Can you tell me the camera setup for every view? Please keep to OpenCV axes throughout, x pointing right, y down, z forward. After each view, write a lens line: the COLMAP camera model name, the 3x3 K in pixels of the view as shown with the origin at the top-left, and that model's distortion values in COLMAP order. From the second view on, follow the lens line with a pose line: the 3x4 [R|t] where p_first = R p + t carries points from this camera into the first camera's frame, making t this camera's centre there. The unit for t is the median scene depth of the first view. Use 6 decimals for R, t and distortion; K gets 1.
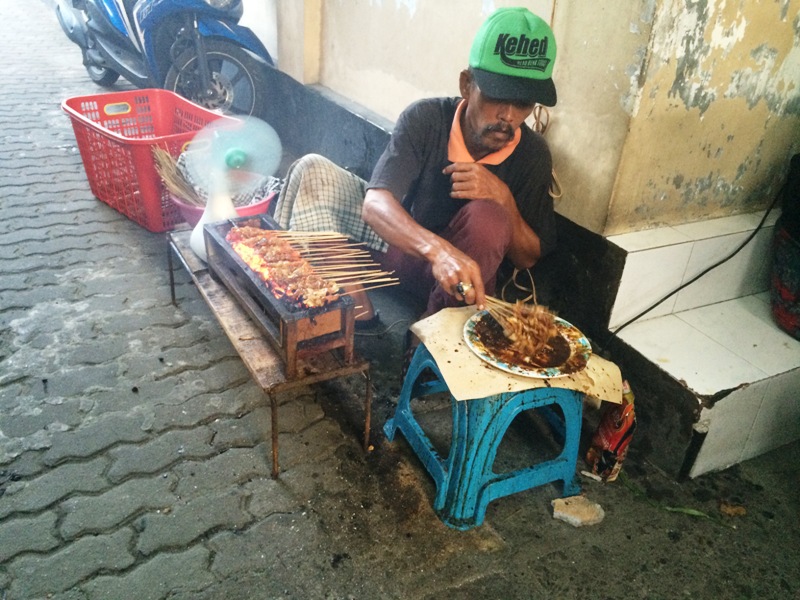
lens RADIAL K [[676.4, 0, 400.0], [0, 676.4, 300.0], [0, 0, 1]] dist [0.049762, -0.000400]
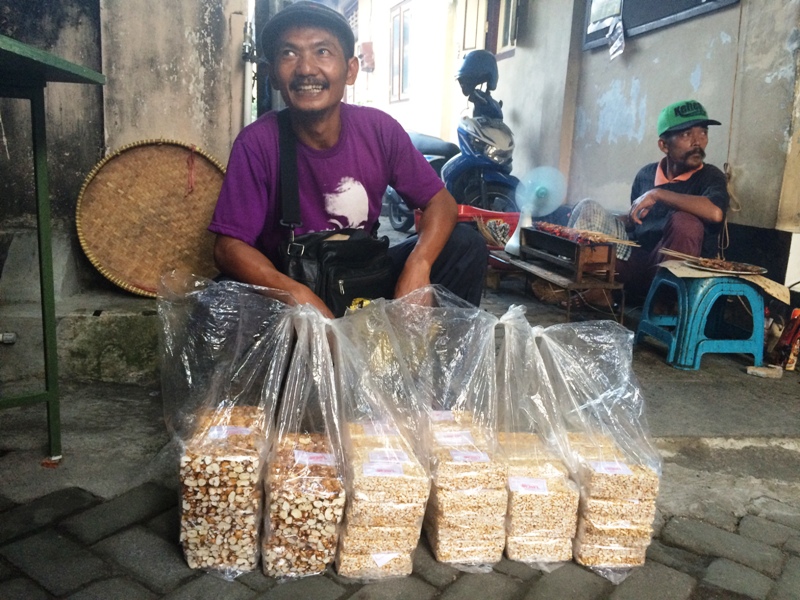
lens RADIAL K [[682.9, 0, 400.0], [0, 682.9, 300.0], [0, 0, 1]] dist [0.002766, -0.000492]
pose [[0.960650, 0.015471, -0.277331, -0.107576], [-0.103197, 0.946859, -0.304645, 0.698831], [0.257881, 0.321277, 0.911196, -0.682432]]
